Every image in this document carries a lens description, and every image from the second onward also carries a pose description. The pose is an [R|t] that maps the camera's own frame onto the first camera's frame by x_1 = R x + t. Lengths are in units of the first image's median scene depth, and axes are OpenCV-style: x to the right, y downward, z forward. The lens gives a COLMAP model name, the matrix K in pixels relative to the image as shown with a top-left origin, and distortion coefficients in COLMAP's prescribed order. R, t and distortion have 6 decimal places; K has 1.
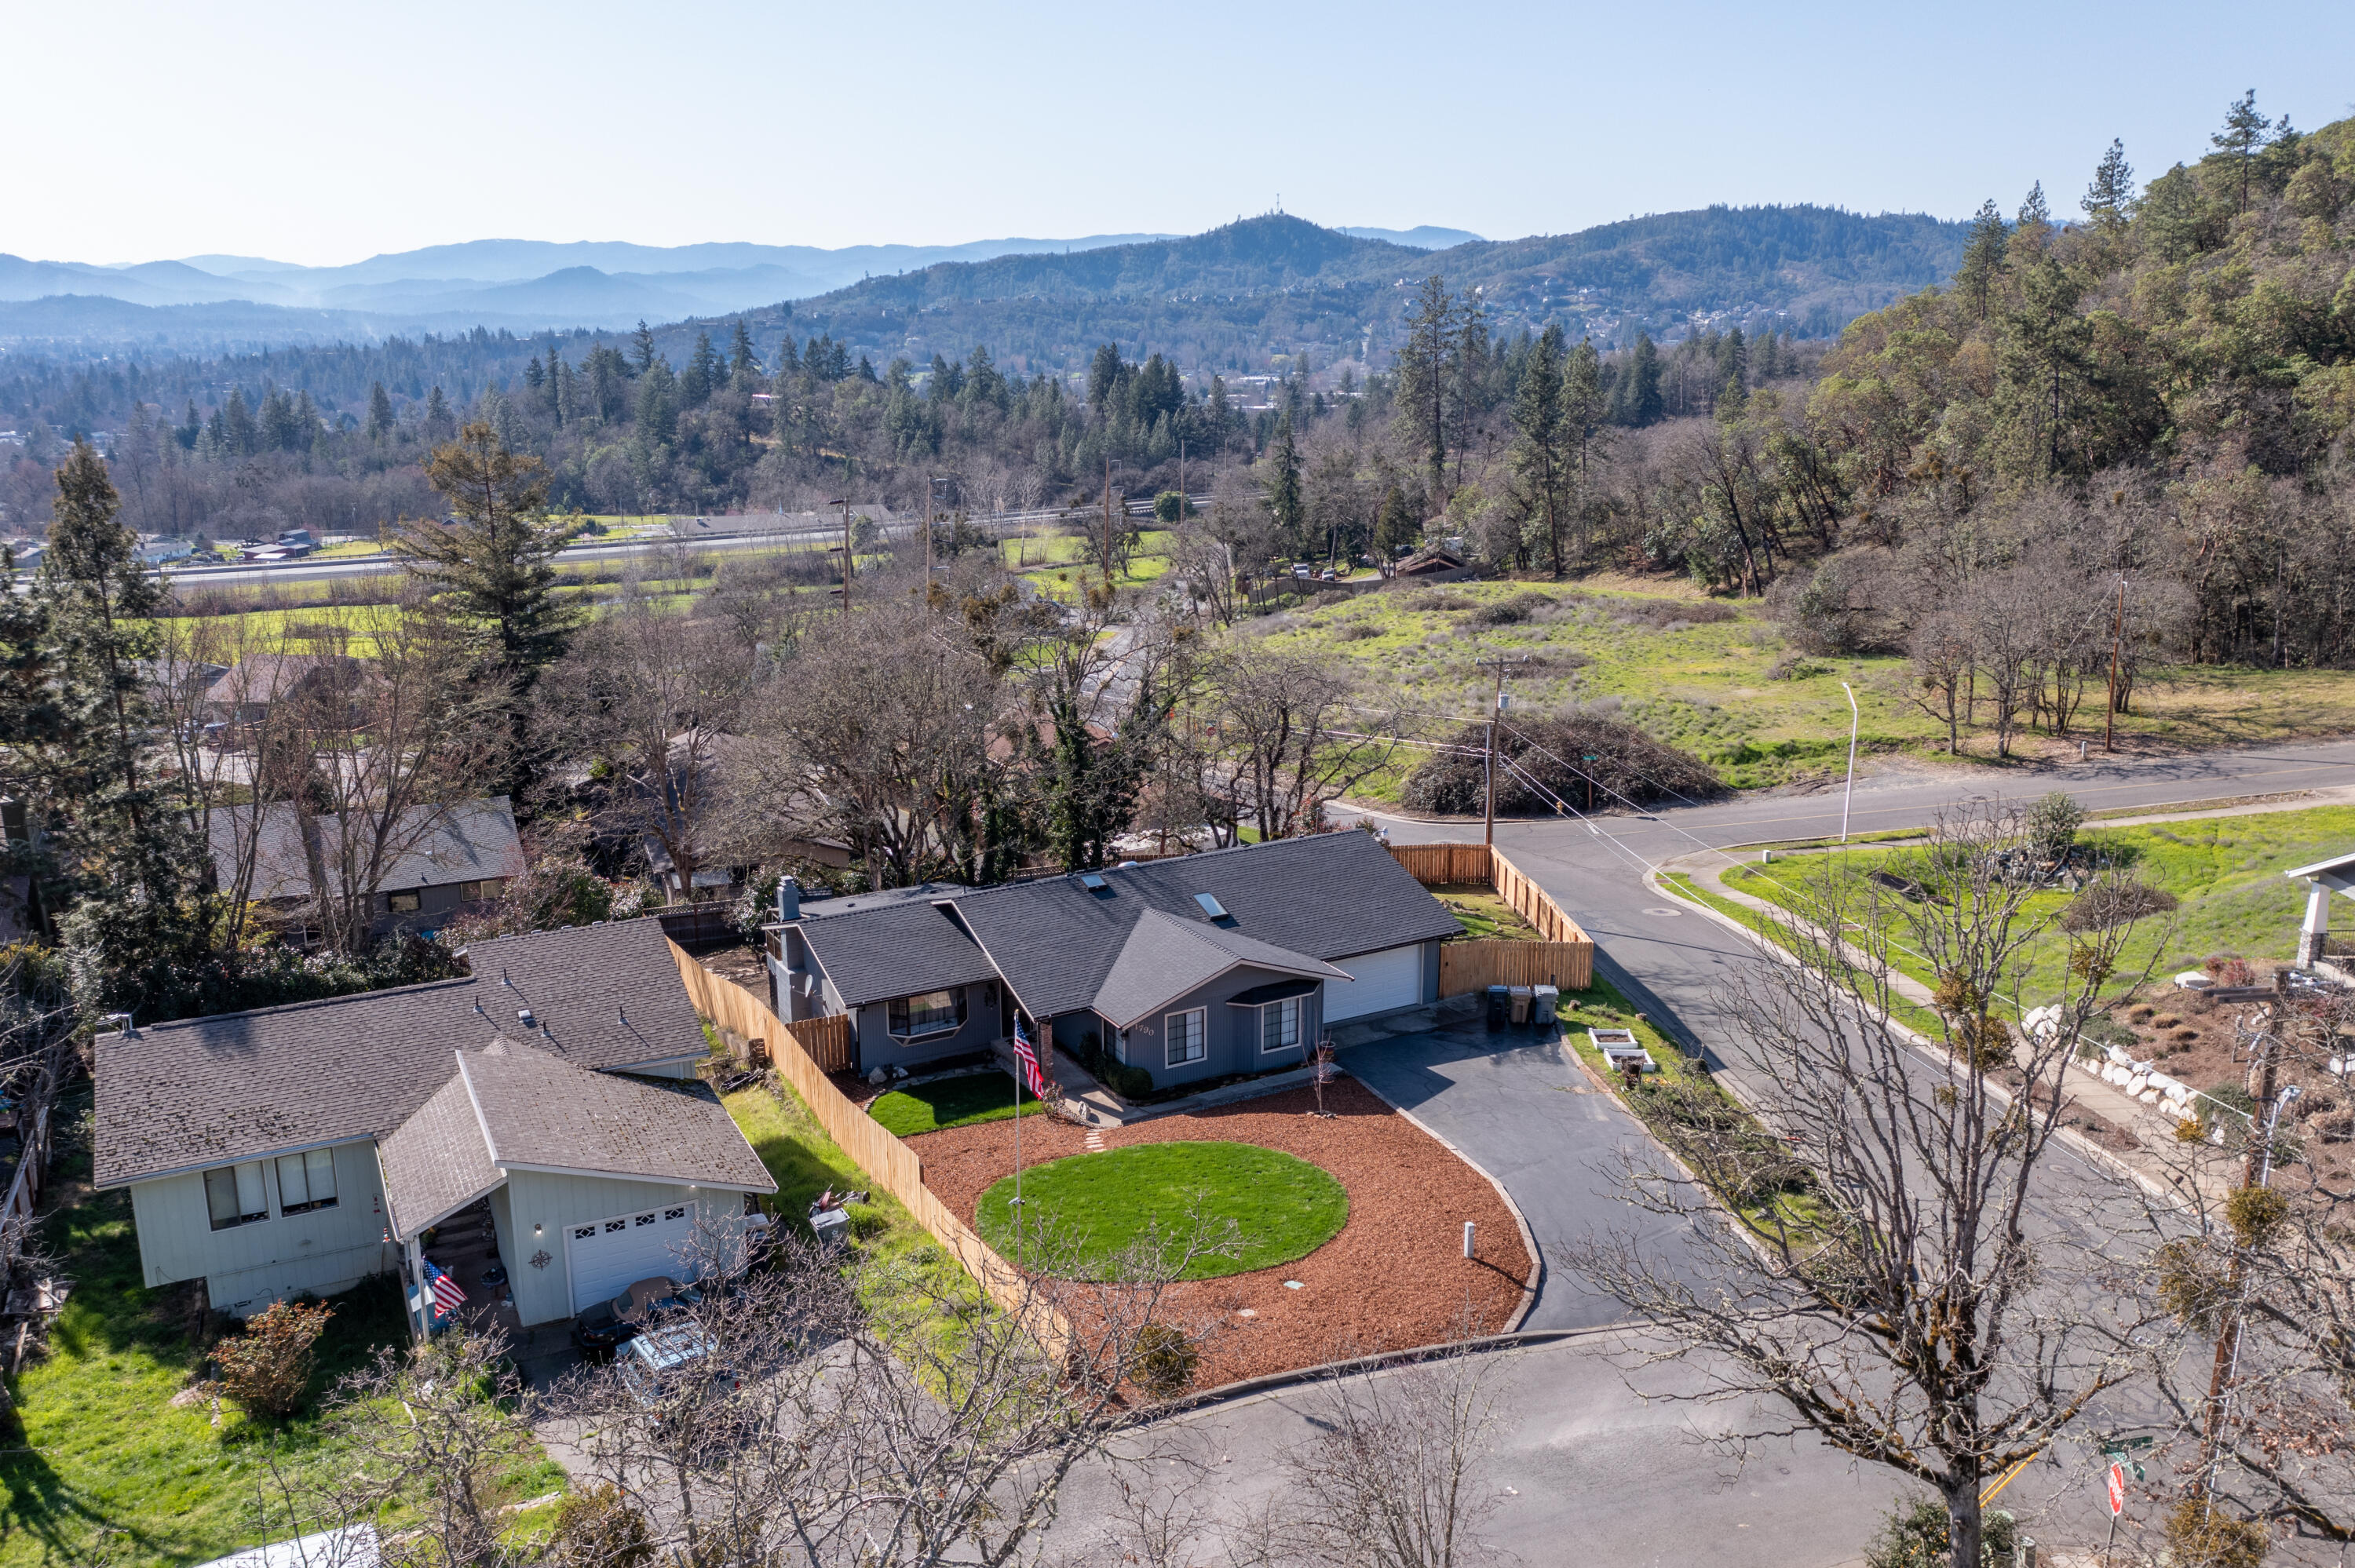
lens RADIAL K [[1851.7, 0, 1177.5], [0, 1851.7, 784.0], [0, 0, 1]] dist [-0.007604, 0.013535]
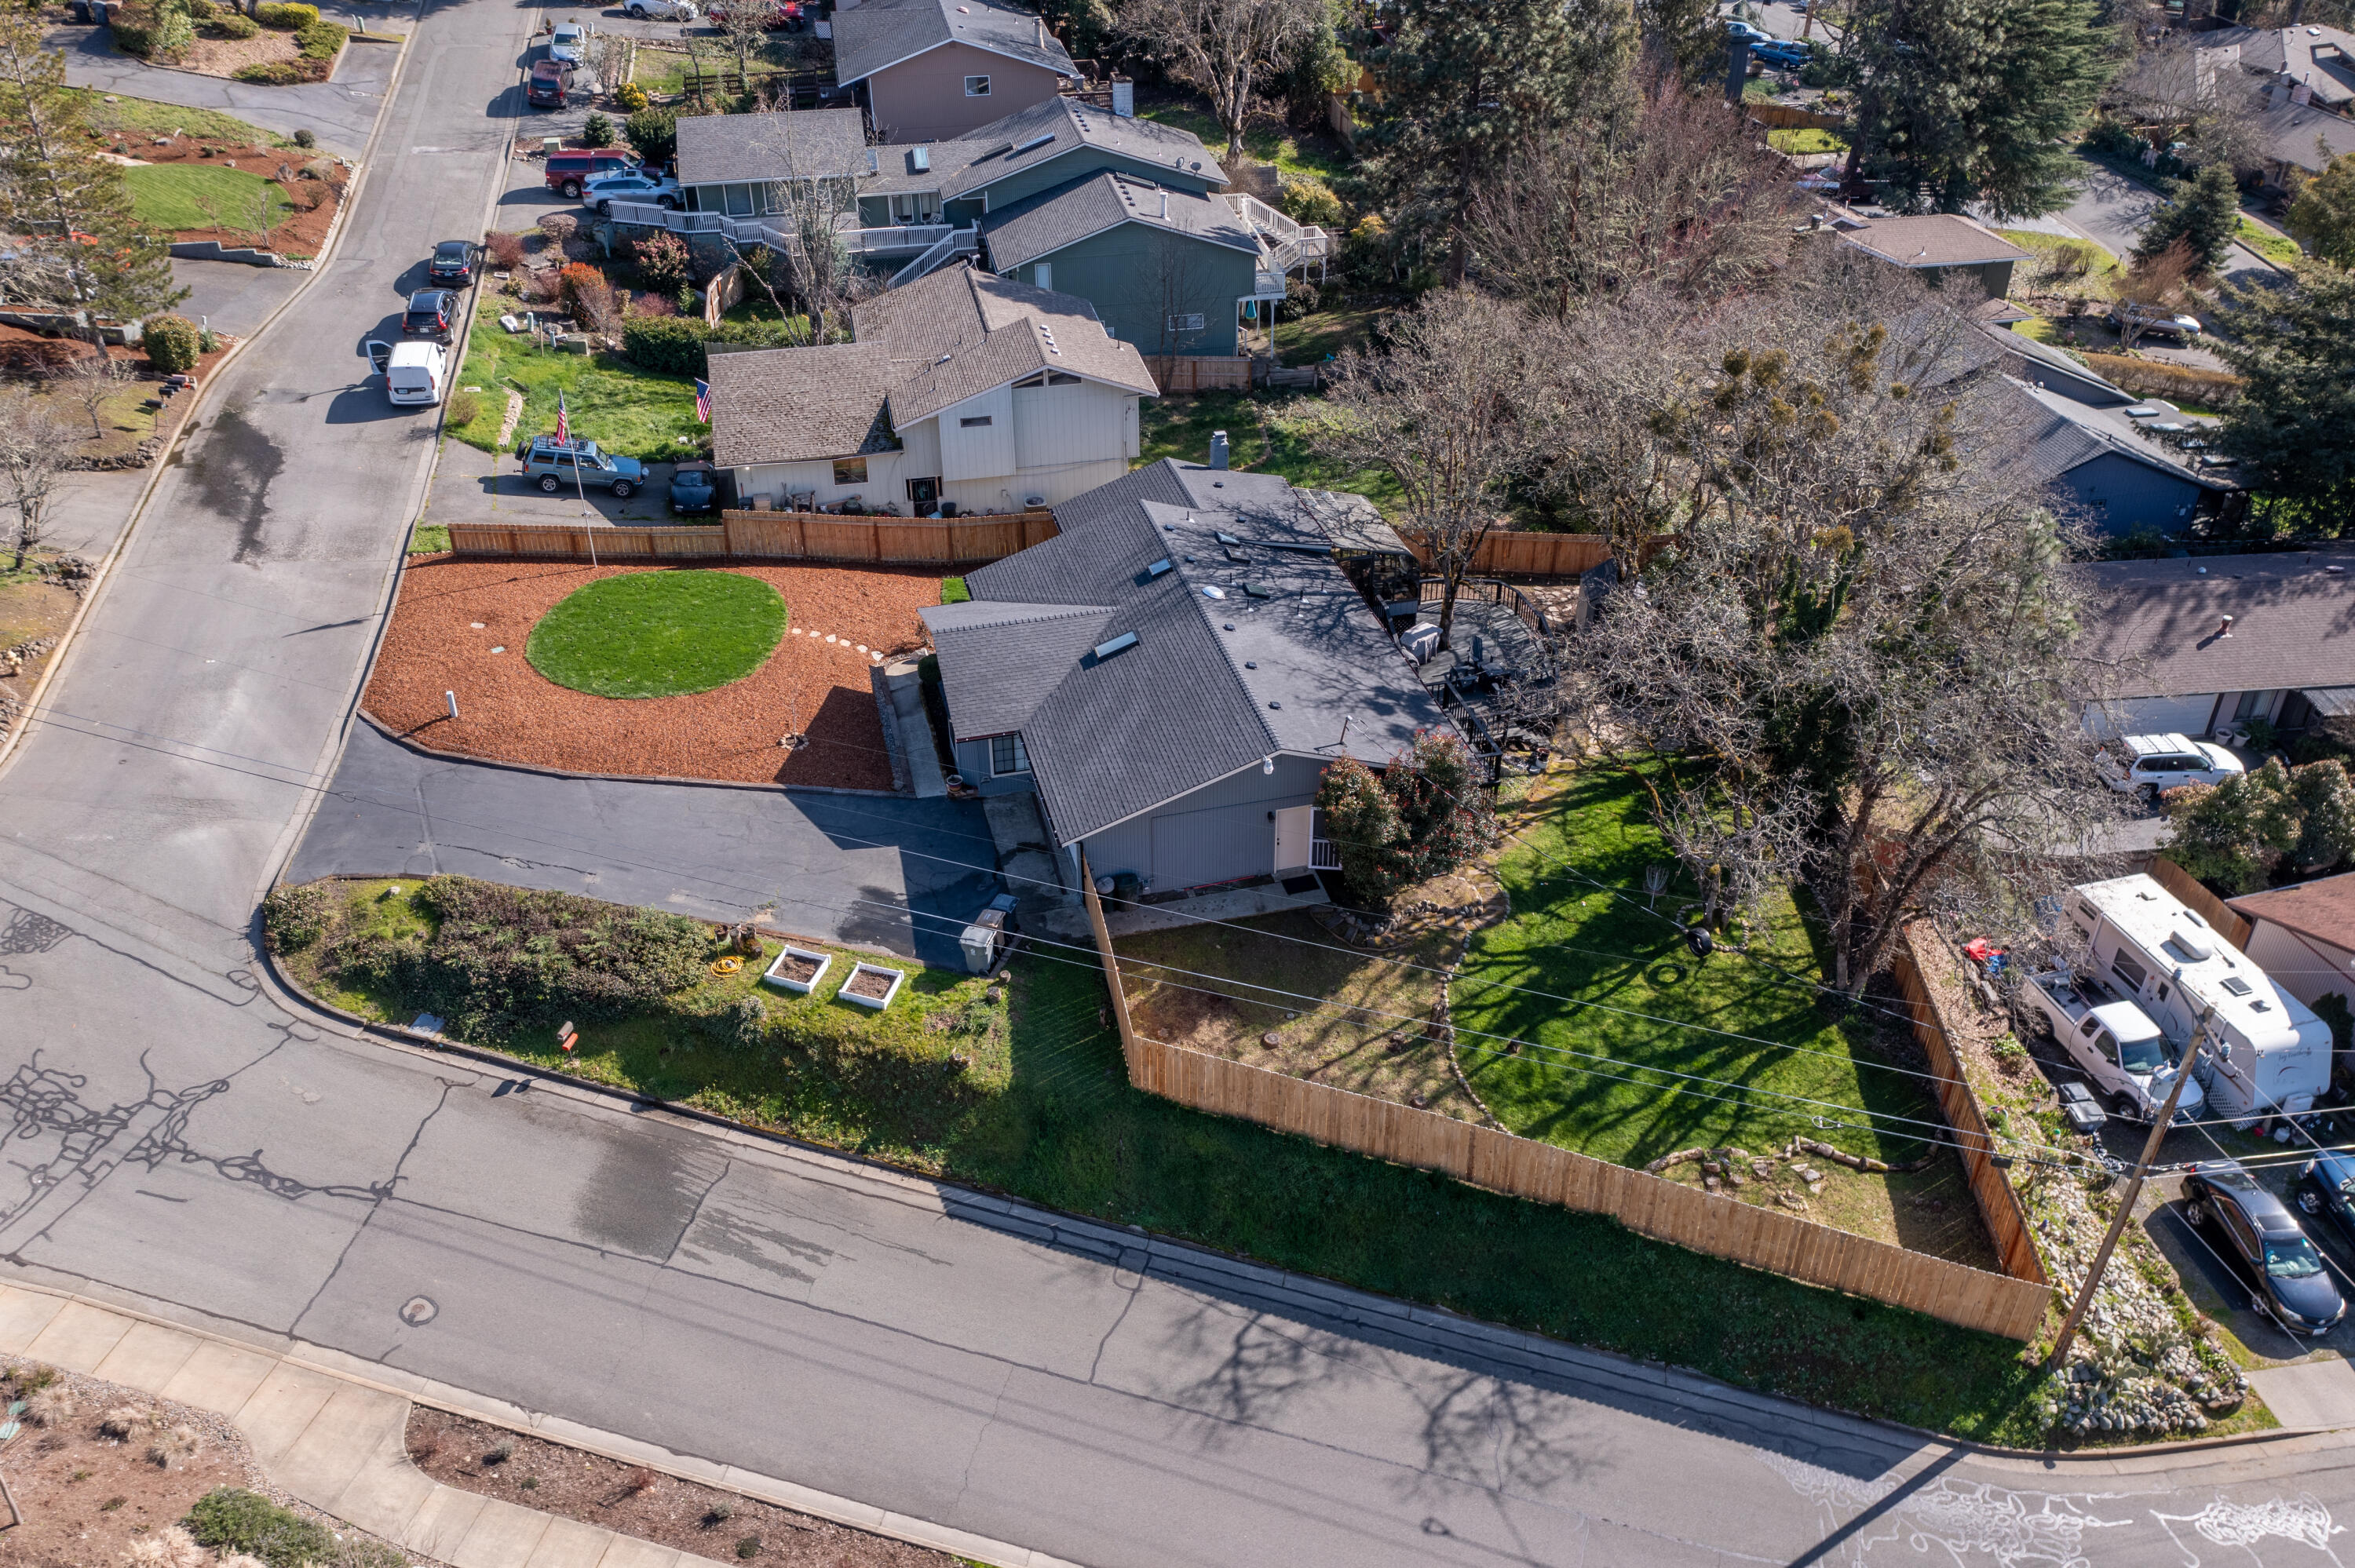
lens RADIAL K [[1882.5, 0, 1177.8], [0, 1882.5, 775.9], [0, 0, 1]] dist [-0.008082, 0.006089]
pose [[-0.254170, 0.538277, -0.803527, 0.794852], [-0.238294, 0.770345, 0.591426, -0.443674], [0.937344, 0.341799, -0.067530, 1.116771]]
